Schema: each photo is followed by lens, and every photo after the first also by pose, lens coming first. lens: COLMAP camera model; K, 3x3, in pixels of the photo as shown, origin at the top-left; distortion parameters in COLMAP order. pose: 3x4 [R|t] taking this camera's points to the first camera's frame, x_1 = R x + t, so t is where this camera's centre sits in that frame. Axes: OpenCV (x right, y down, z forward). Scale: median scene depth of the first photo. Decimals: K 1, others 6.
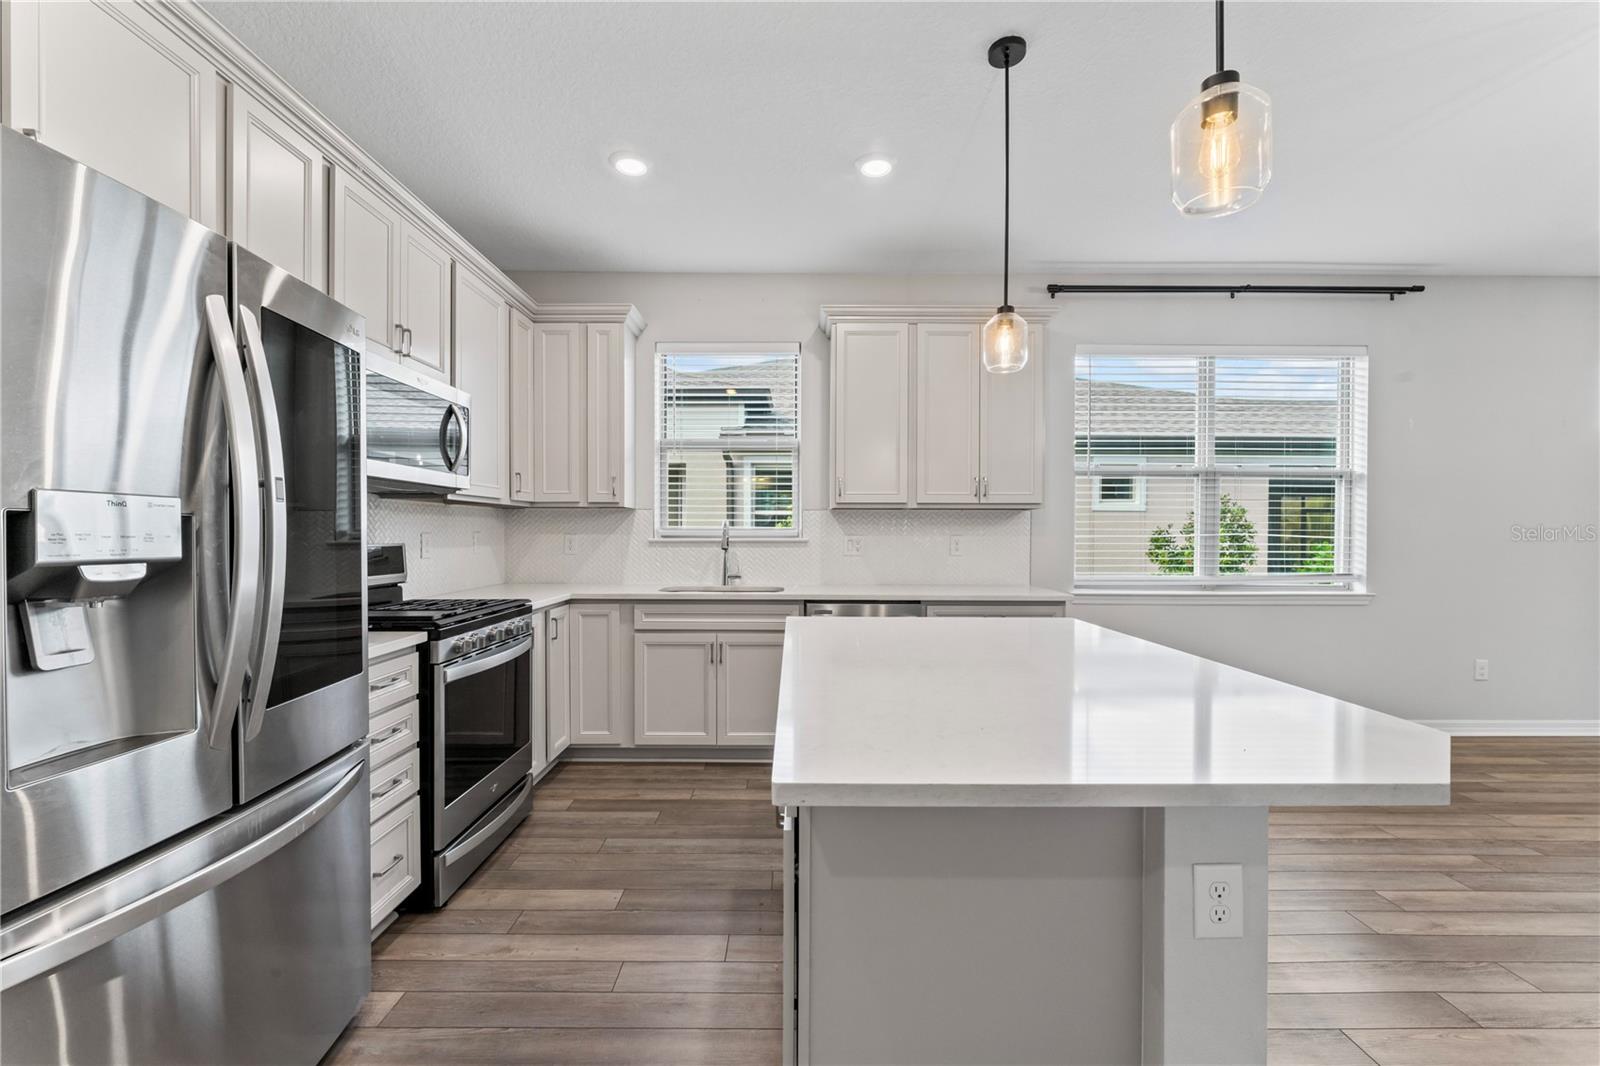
lens RADIAL K [[650.2, 0, 790.7], [0, 650.2, 538.0], [0, 0, 1]] dist [-0.004266, -0.000078]
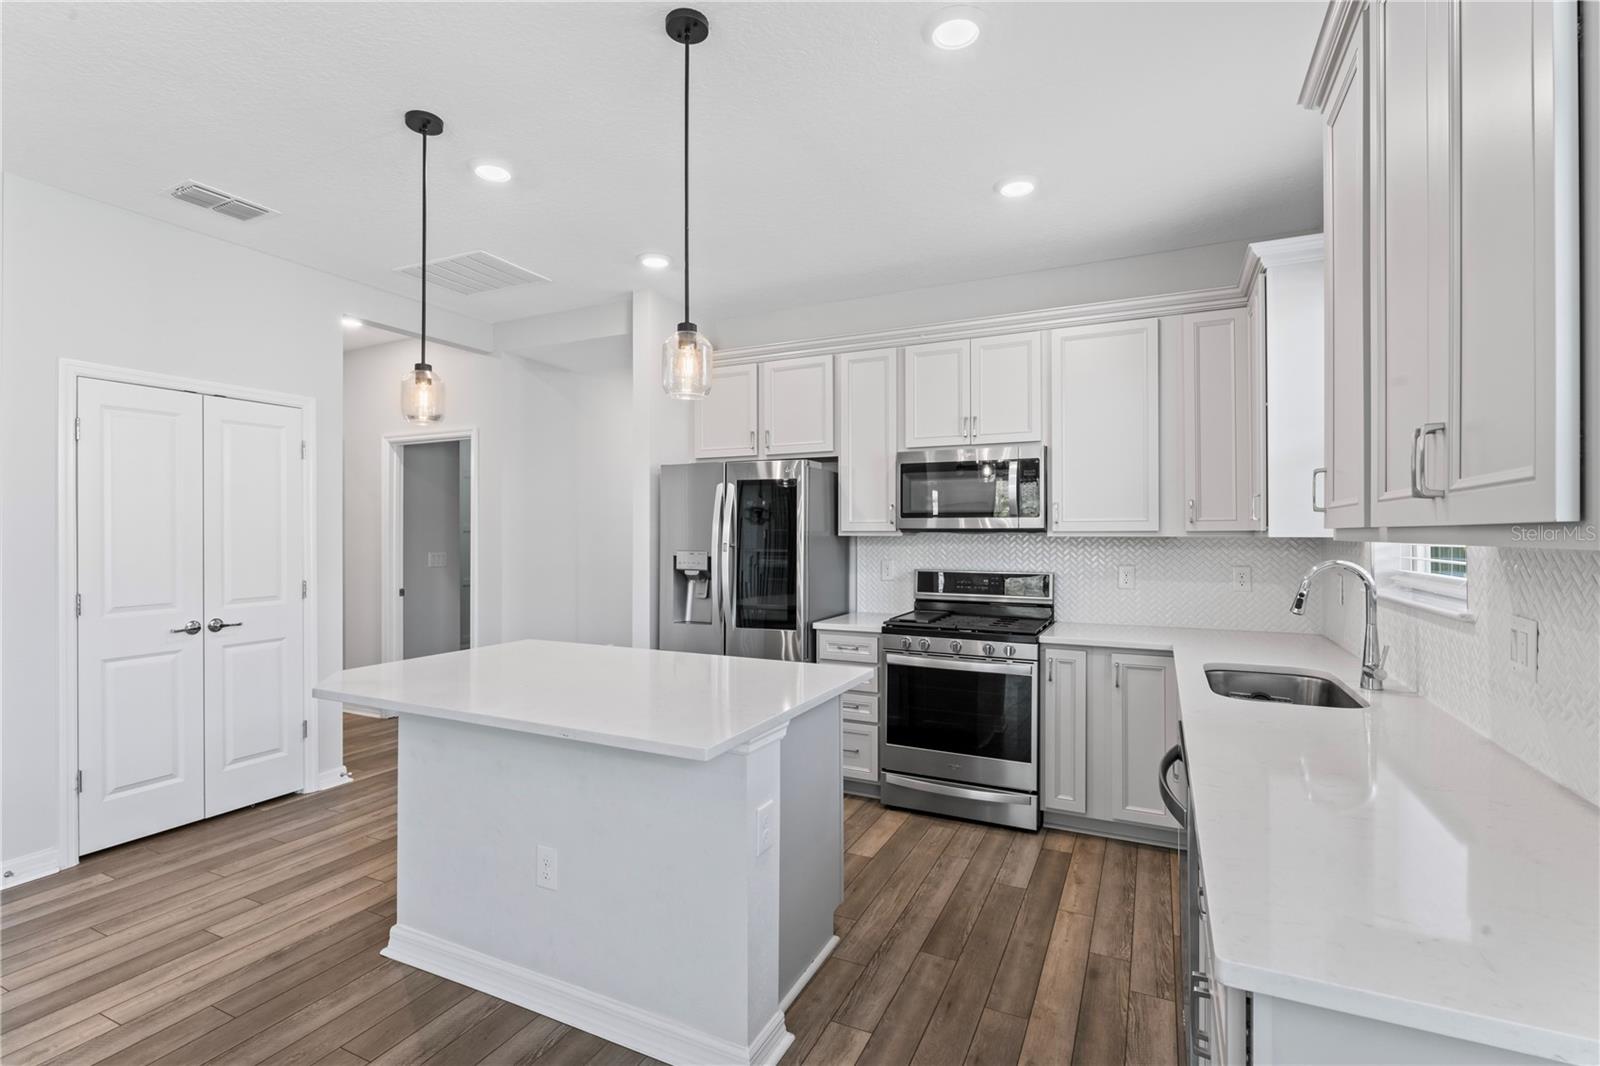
lens RADIAL K [[738.4, 0, 796.5], [0, 738.4, 532.9], [0, 0, 1]] dist [-0.005054, -0.000659]
pose [[-0.439391, -0.004784, -0.898283, 0.656841], [-0.010074, 0.999949, -0.000398, -0.047283], [0.898239, 0.008874, -0.439417, 0.907347]]
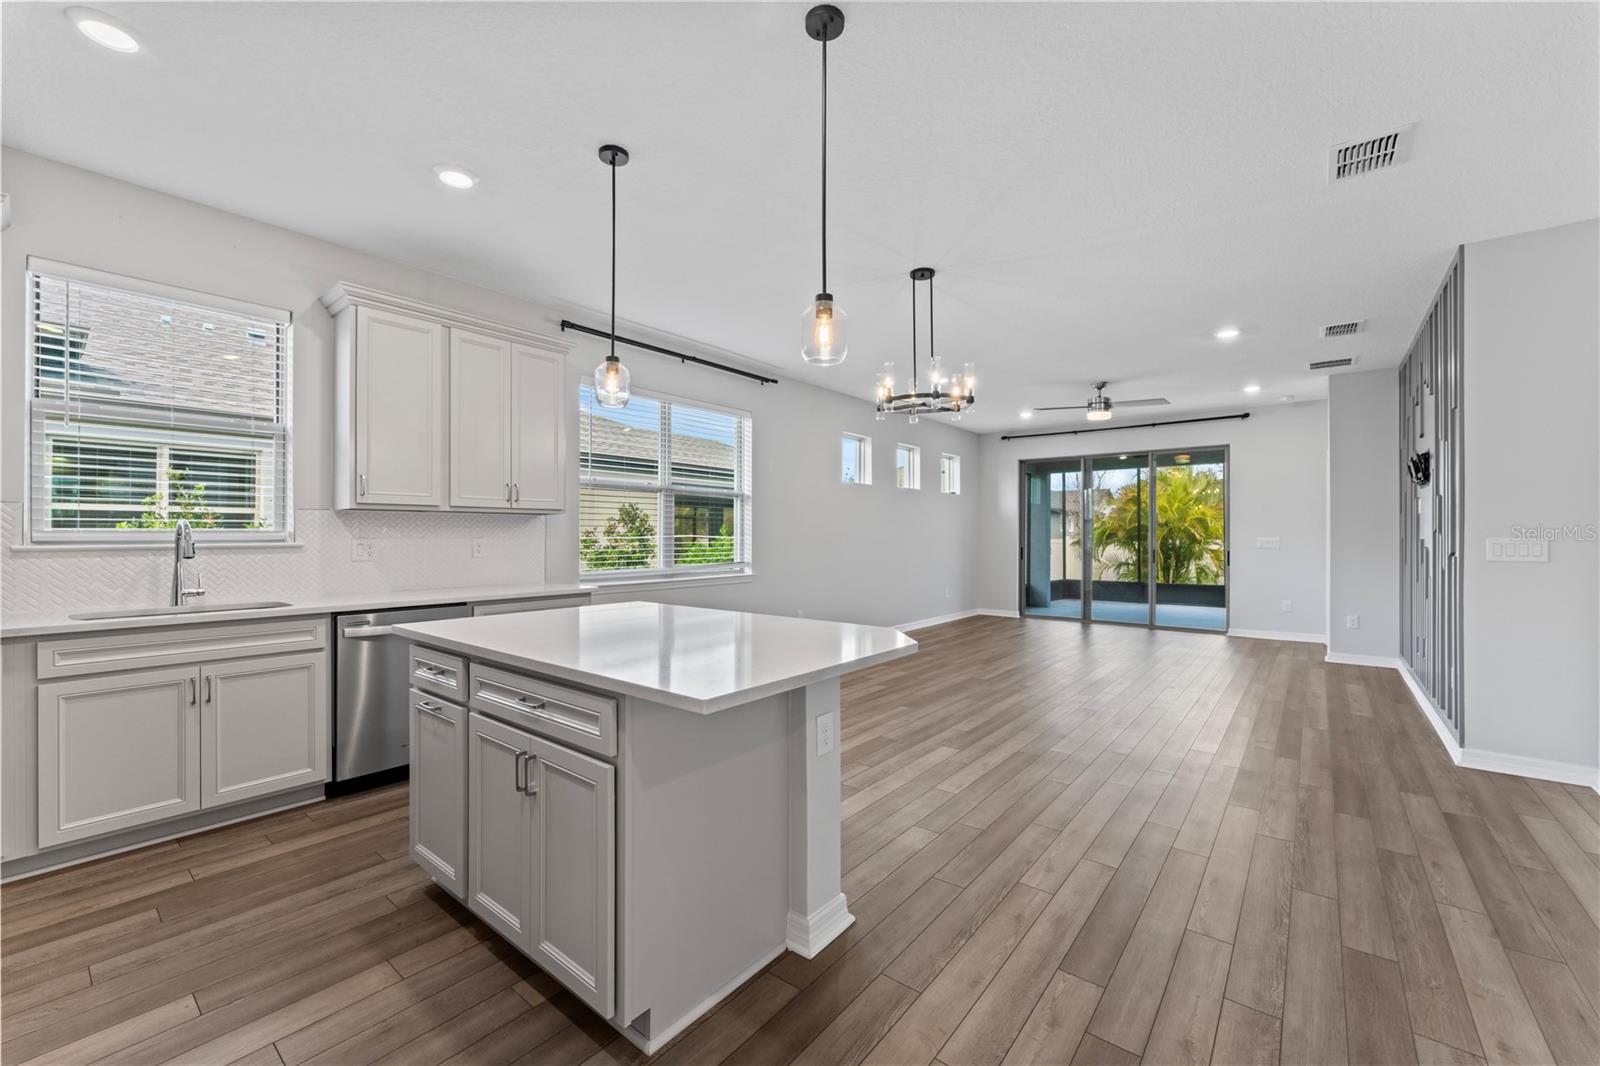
lens RADIAL K [[650.2, 0, 779.5], [0, 650.2, 531.1], [0, 0, 1]] dist [-0.004266, -0.000078]
pose [[0.641703, 0.000814, 0.766953, -0.250667], [0.008401, 0.999932, -0.008090, -0.002503], [-0.766907, 0.011635, 0.641652, -0.031049]]
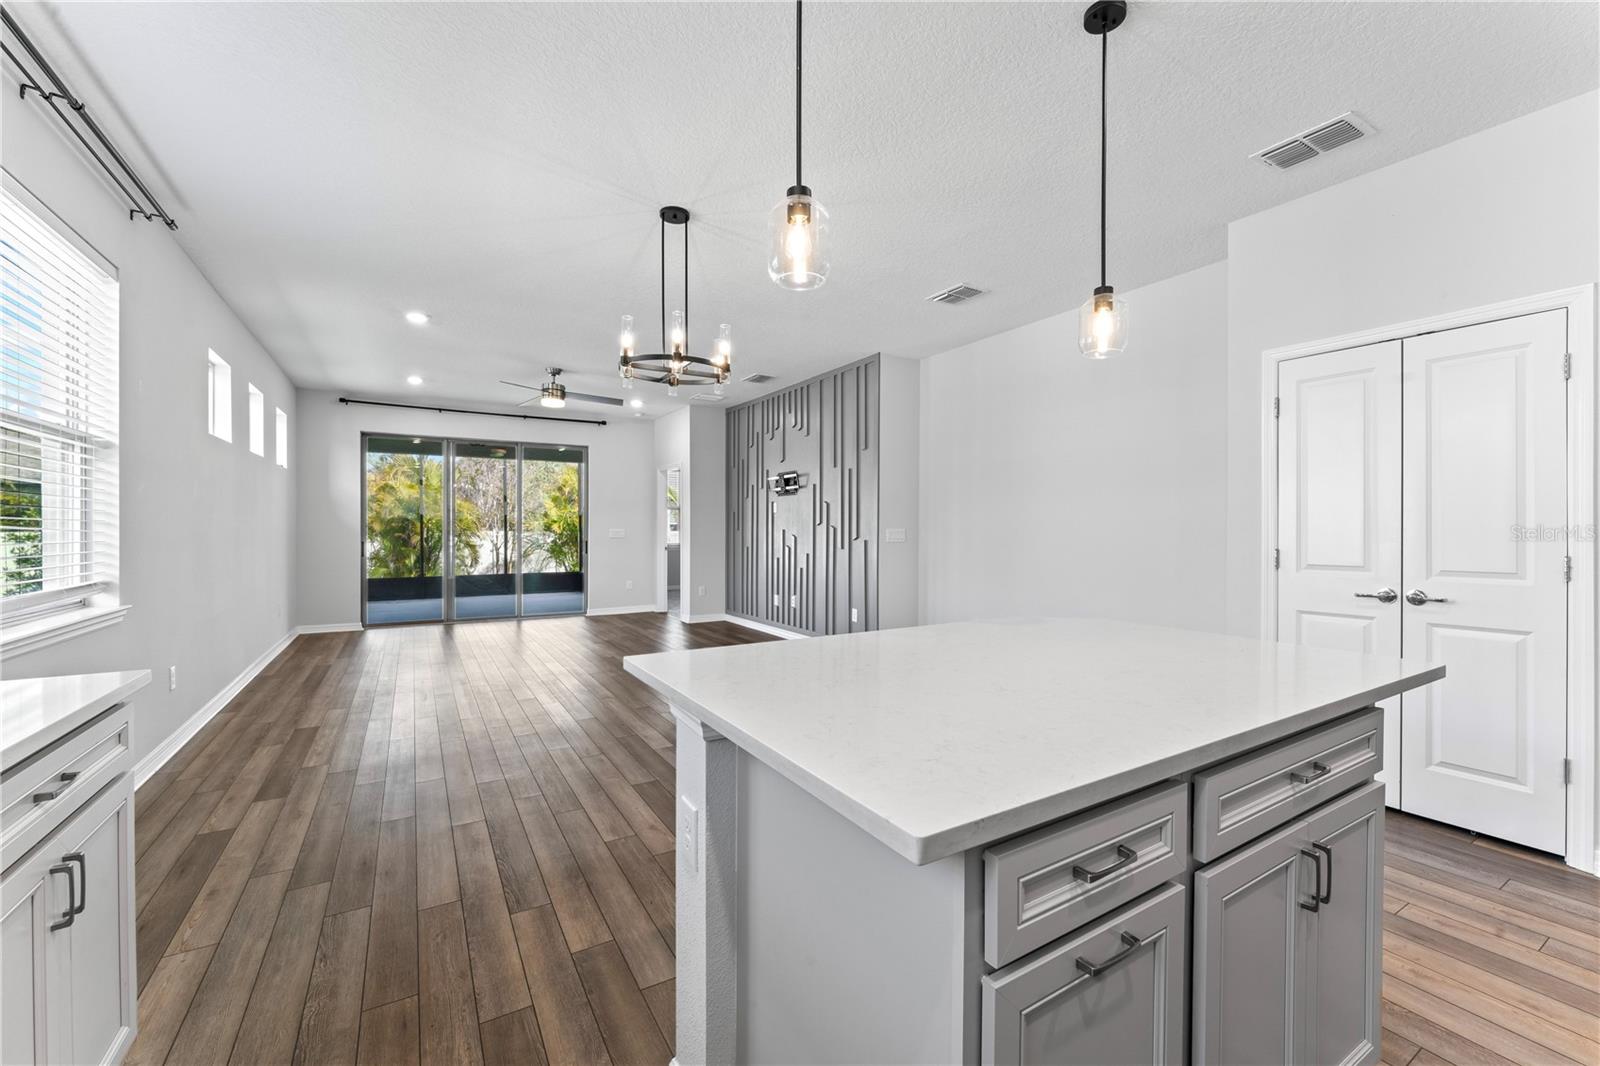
lens RADIAL K [[650.2, 0, 807.7], [0, 650.2, 536.0], [0, 0, 1]] dist [-0.004266, -0.000078]
pose [[-0.520471, -0.016388, 0.853722, -0.145047], [0.002668, 0.999780, 0.020818, -0.007279], [-0.853875, 0.013112, -0.520313, 0.784207]]
